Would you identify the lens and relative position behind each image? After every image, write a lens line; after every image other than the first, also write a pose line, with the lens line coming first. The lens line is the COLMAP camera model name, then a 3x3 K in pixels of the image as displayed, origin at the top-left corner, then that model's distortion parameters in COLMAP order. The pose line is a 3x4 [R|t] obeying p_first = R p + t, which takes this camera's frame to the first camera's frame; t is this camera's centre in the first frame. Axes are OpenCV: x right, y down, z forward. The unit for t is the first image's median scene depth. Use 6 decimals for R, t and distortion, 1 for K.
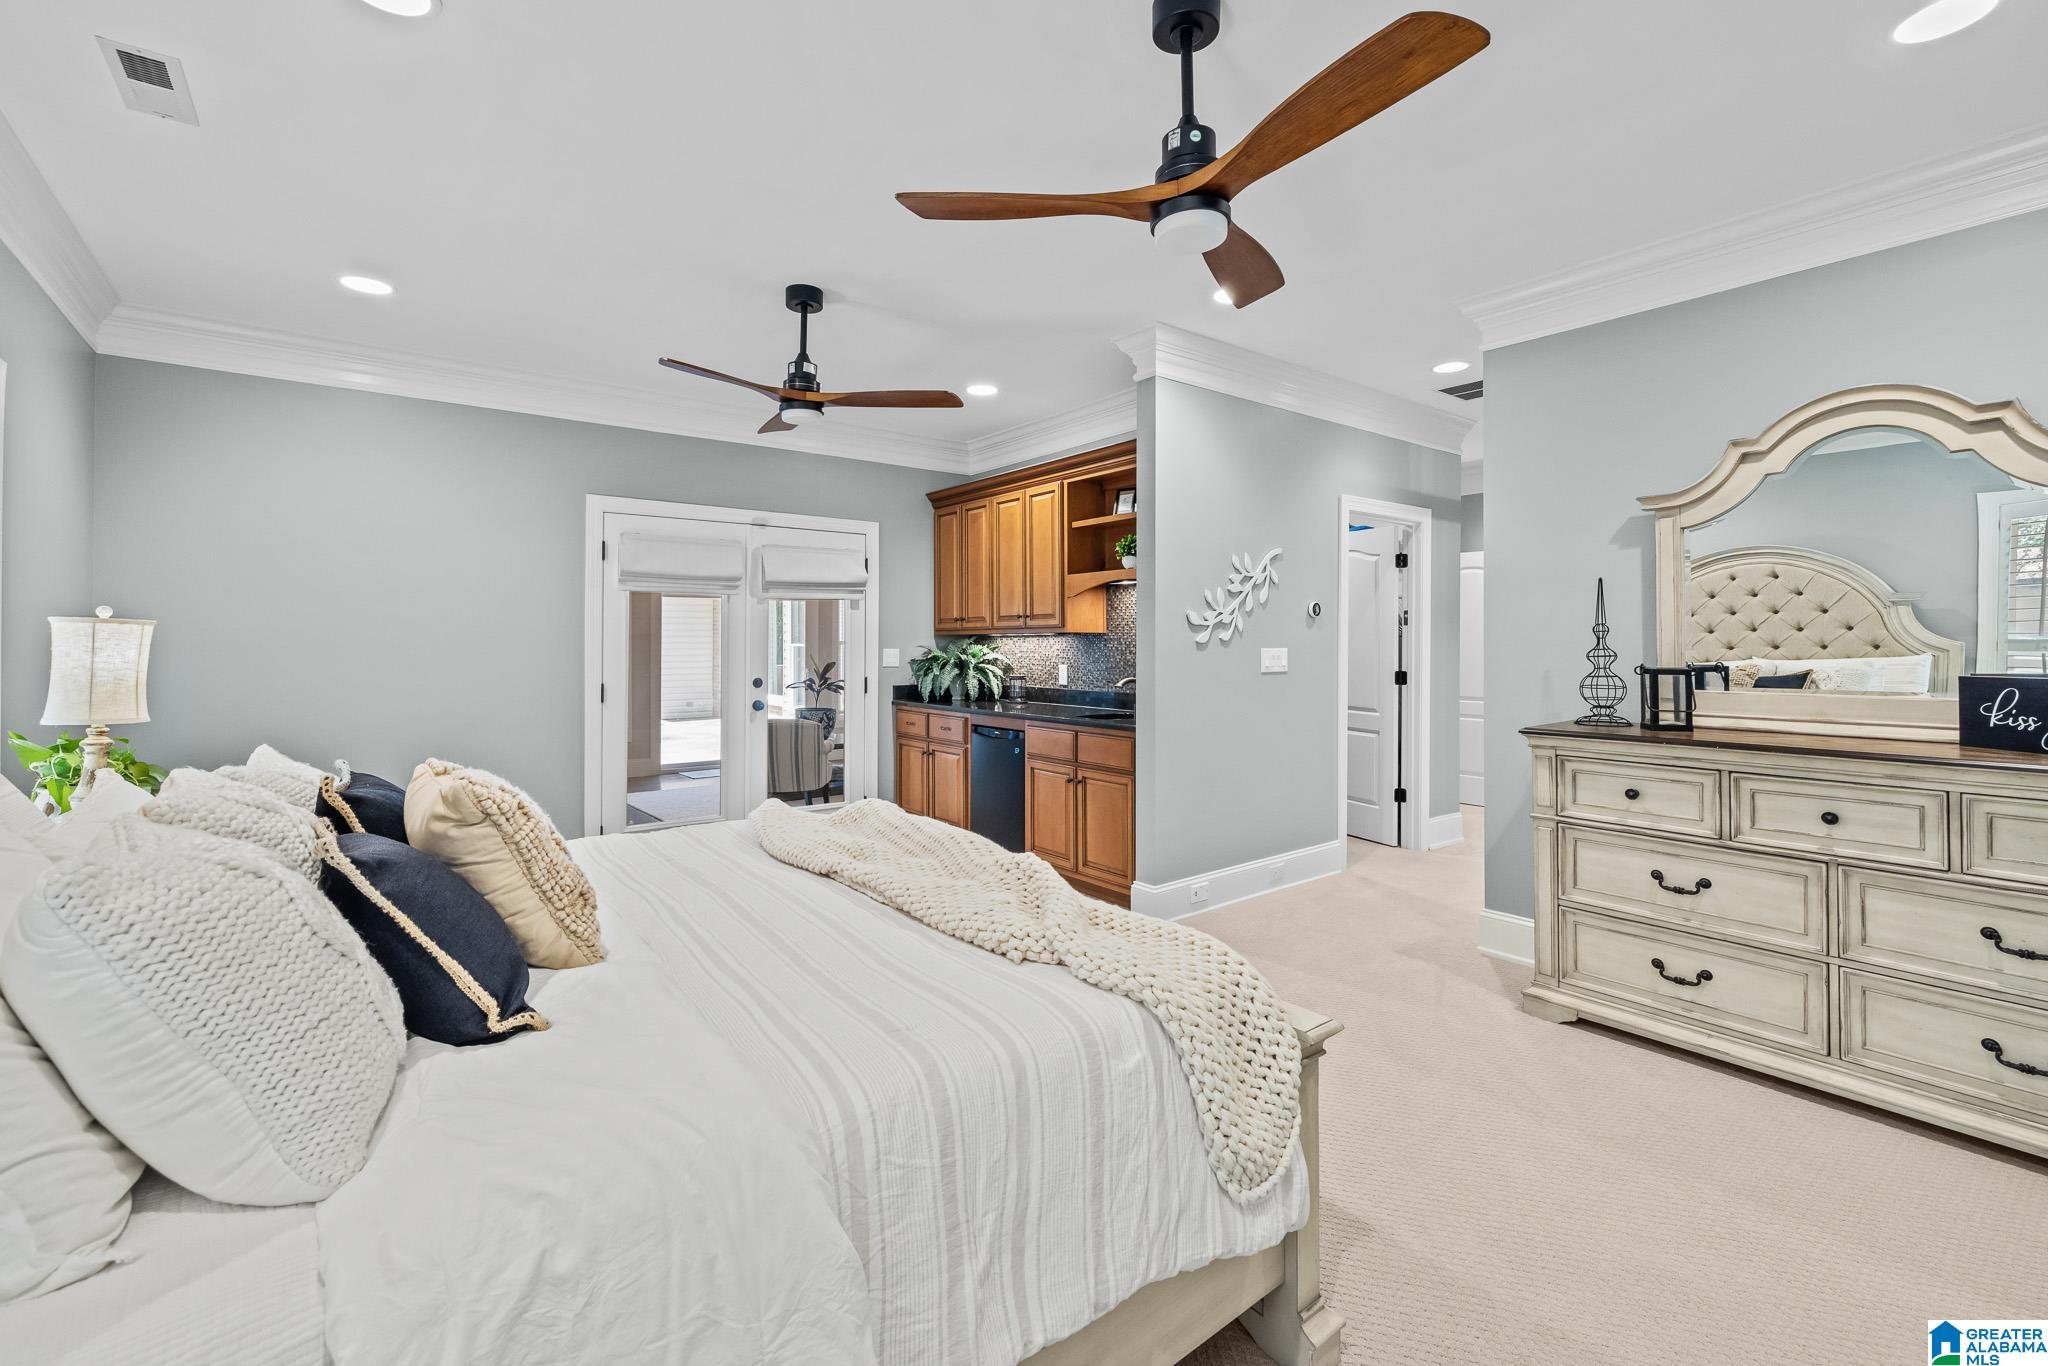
lens RADIAL K [[862.7, 0, 1048.3], [0, 862.7, 641.2], [0, 0, 1]] dist [-0.000771, 0.000162]
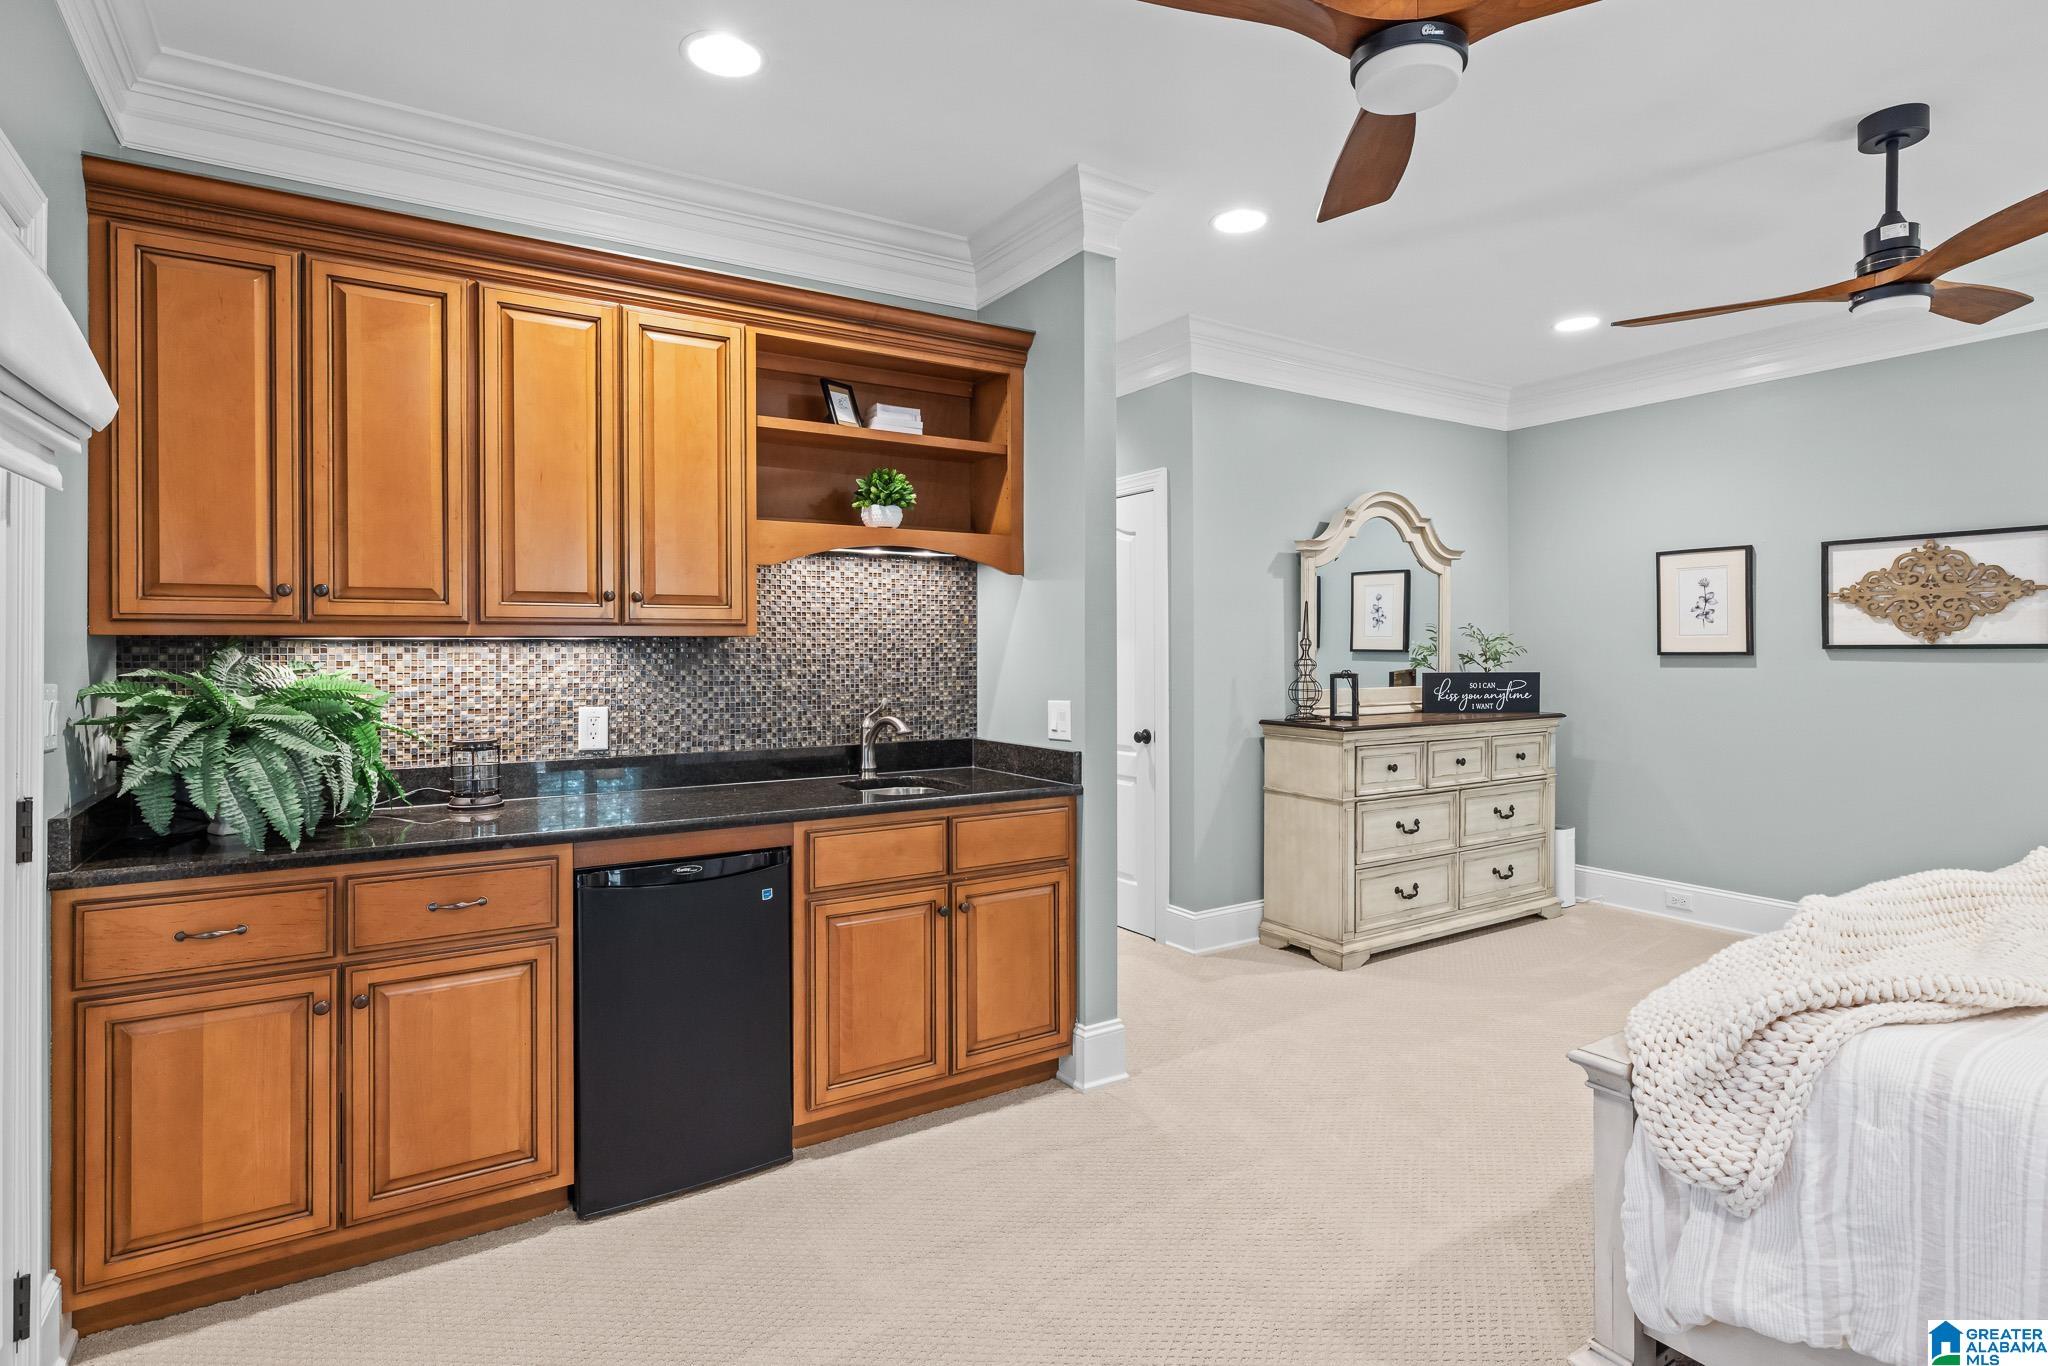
lens RADIAL K [[1027.8, 0, 1034.6], [0, 1027.8, 647.9], [0, 0, 1]] dist [-0.003322, -0.000364]
pose [[0.113431, 0.006761, 0.993523, -0.622217], [0.002817, 0.999971, -0.007127, 0.001419], [-0.993542, 0.003607, 0.113409, 0.888483]]
